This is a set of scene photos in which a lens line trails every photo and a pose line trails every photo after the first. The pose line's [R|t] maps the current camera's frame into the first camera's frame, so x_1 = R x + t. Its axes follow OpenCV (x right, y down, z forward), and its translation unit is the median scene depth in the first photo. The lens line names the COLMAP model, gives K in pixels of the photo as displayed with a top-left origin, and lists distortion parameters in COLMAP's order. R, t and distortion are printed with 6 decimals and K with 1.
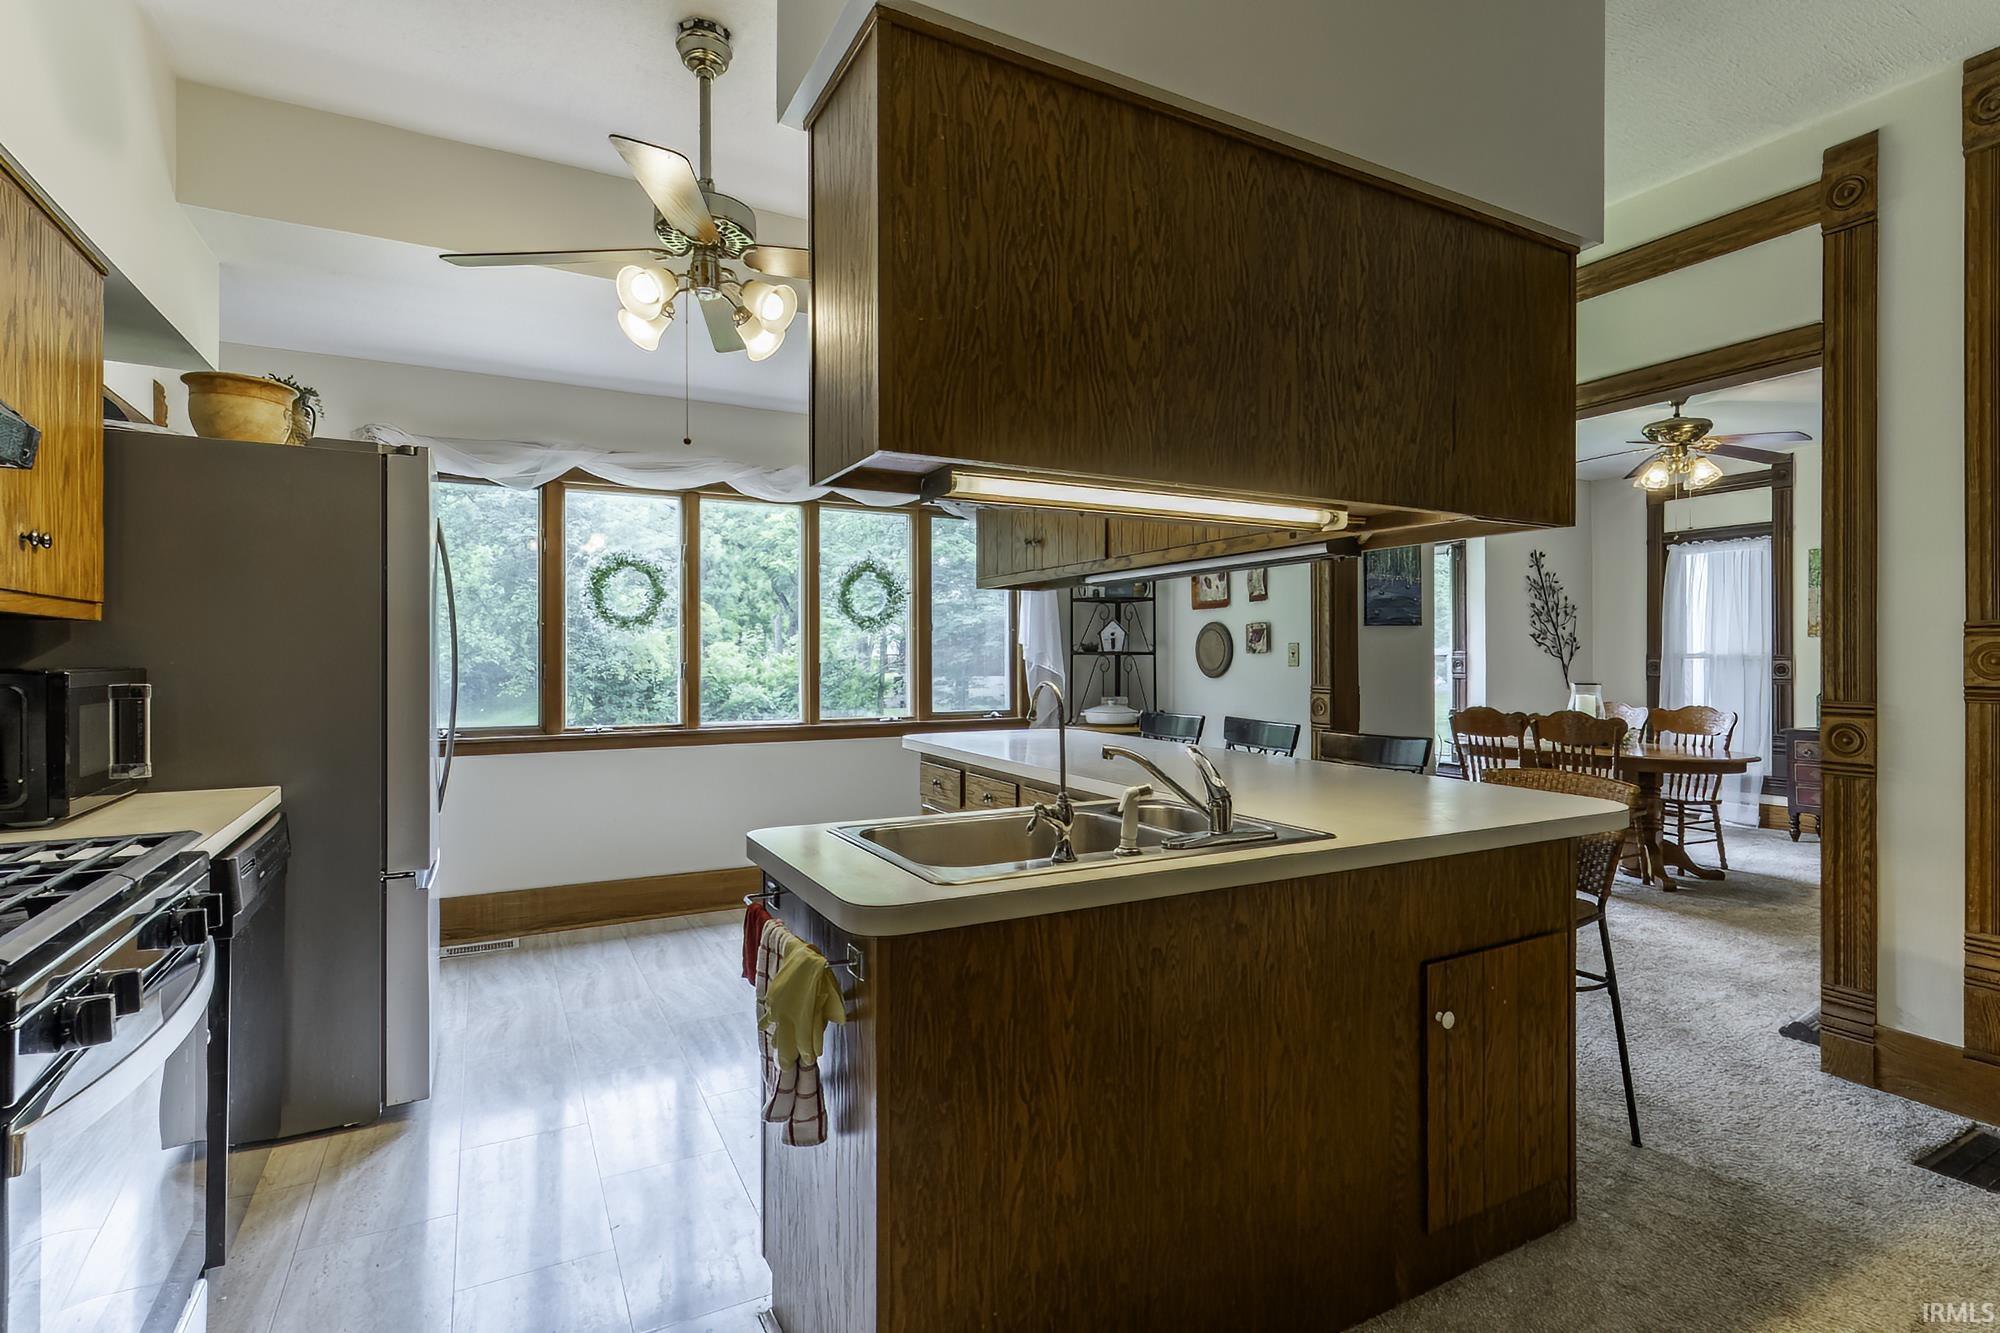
lens RADIAL K [[965.7, 0, 1006.1], [0, 965.7, 660.5], [0, 0, 1]] dist [0.001563, 0.001275]
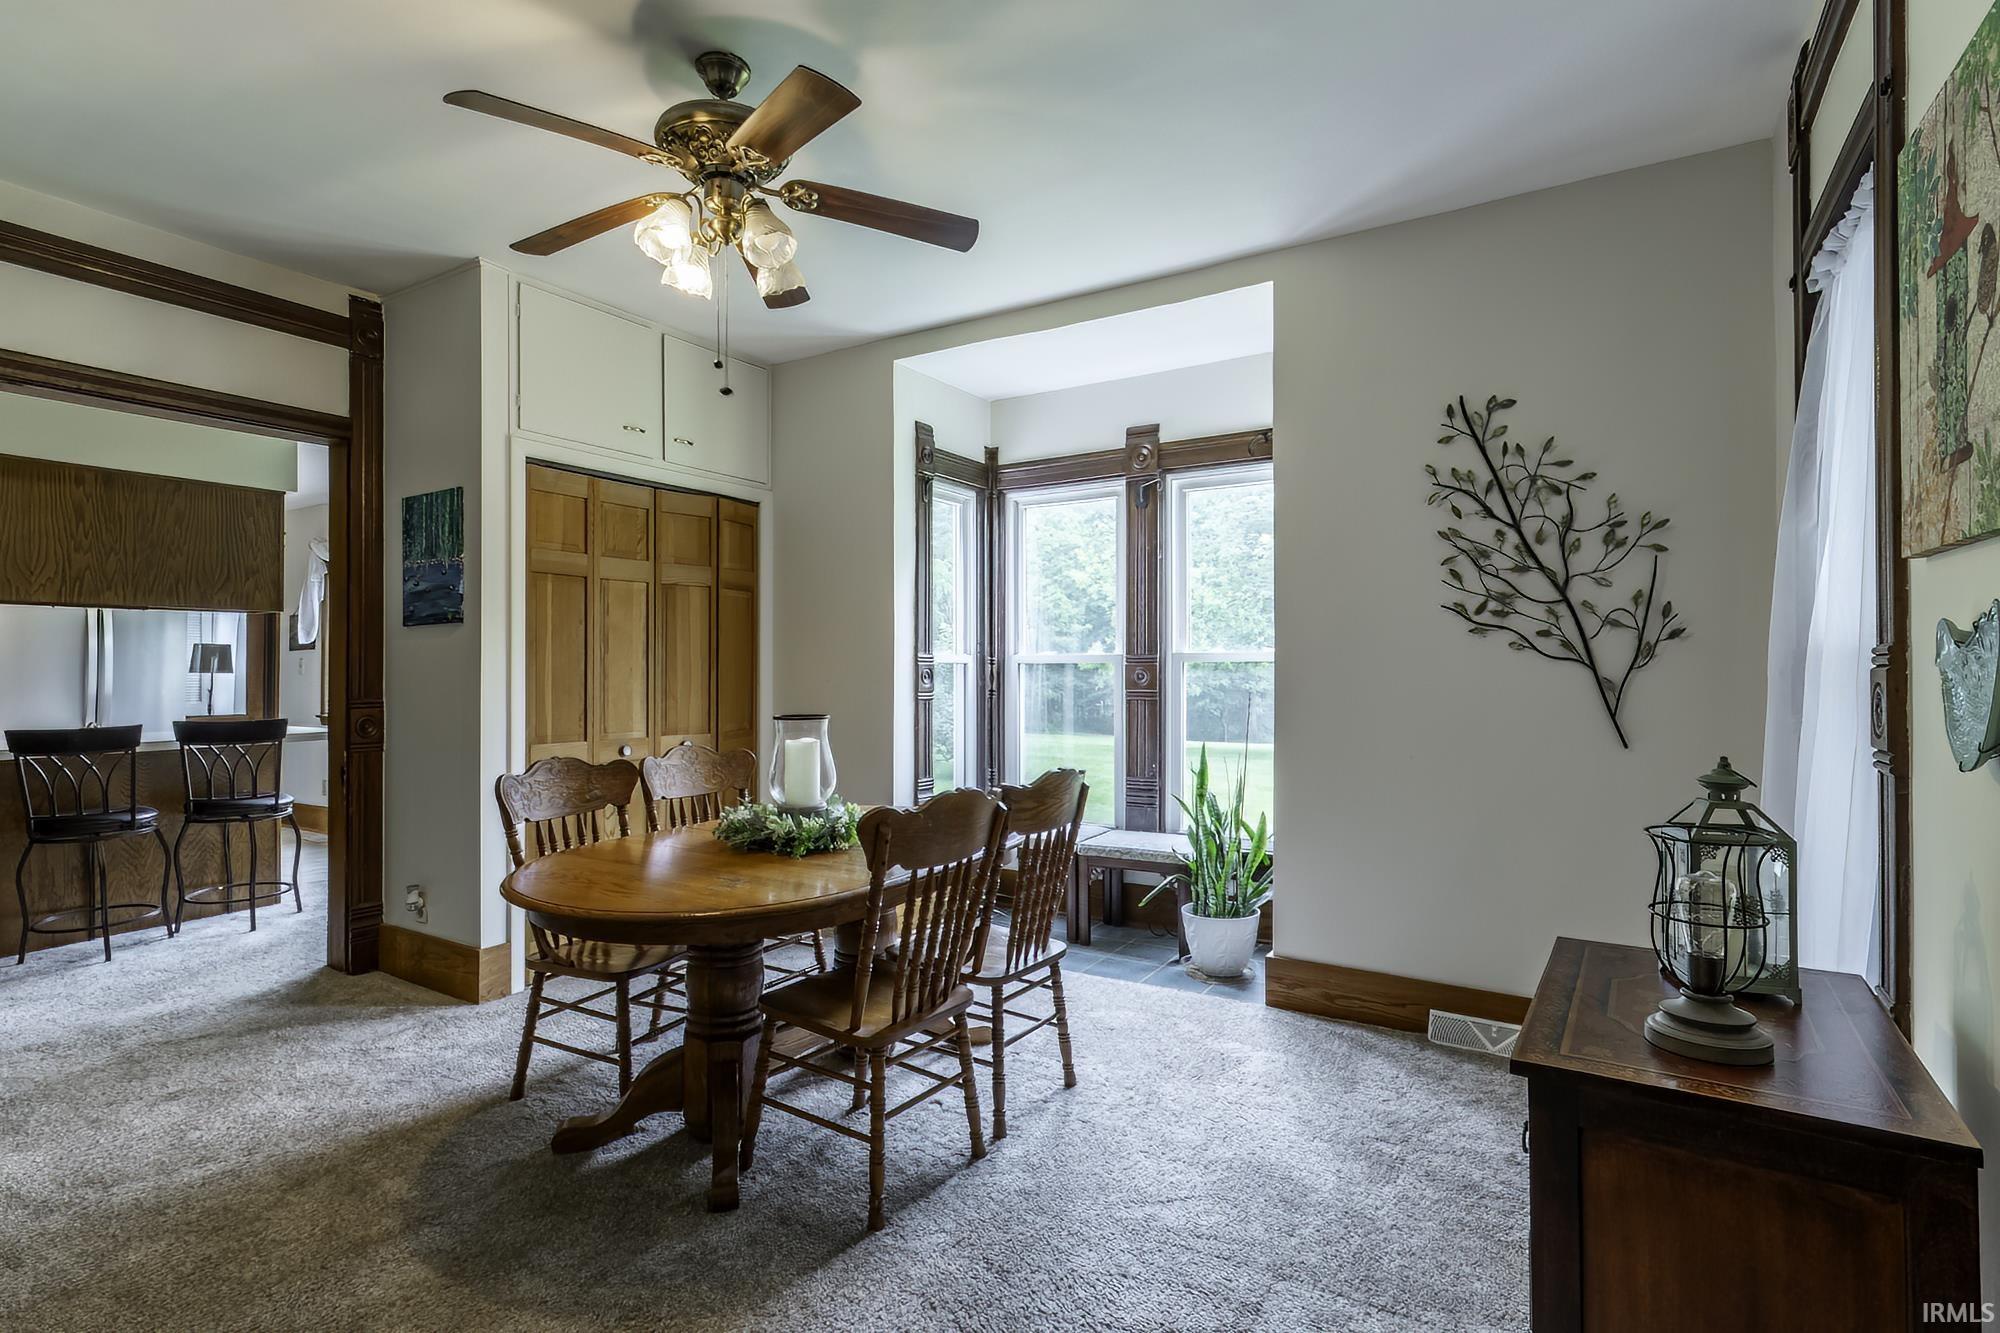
lens RADIAL K [[965.7, 0, 1000.8], [0, 965.7, 667.7], [0, 0, 1]] dist [0.001563, 0.001275]
pose [[0.489040, -0.002274, -0.872258, 0.830092], [-0.000915, 0.999995, -0.003120, 0.000492], [0.872261, 0.002324, 0.489036, 0.650555]]
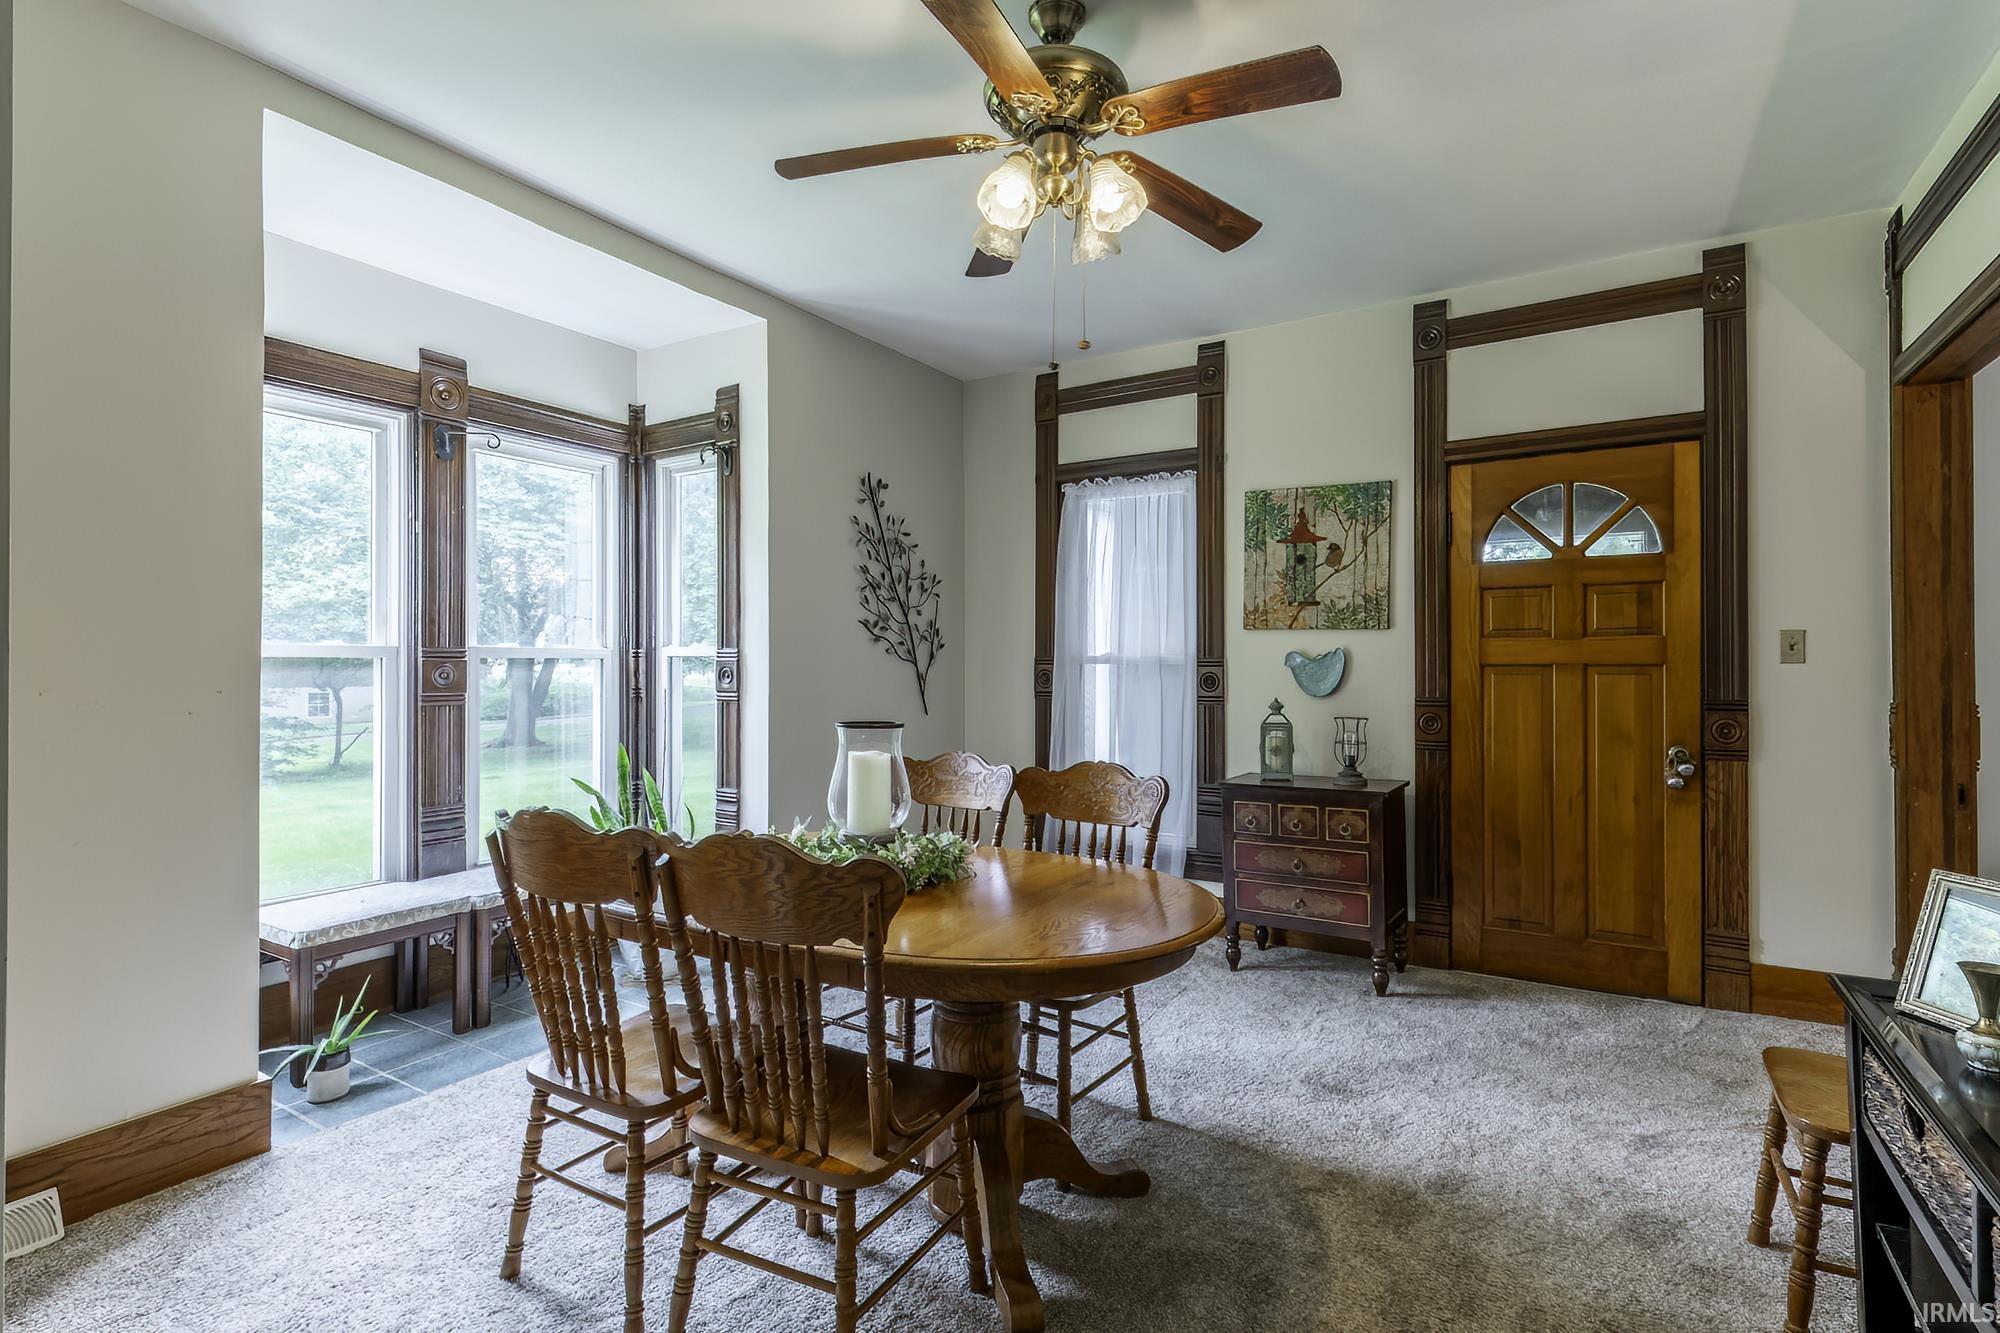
lens RADIAL K [[965.7, 0, 994.0], [0, 965.7, 663.6], [0, 0, 1]] dist [0.001563, 0.001275]
pose [[0.874966, 0.000977, 0.484184, 0.345861], [0.000263, 0.999997, -0.002494, -0.000706], [-0.484185, 0.002310, 0.874963, 0.478283]]
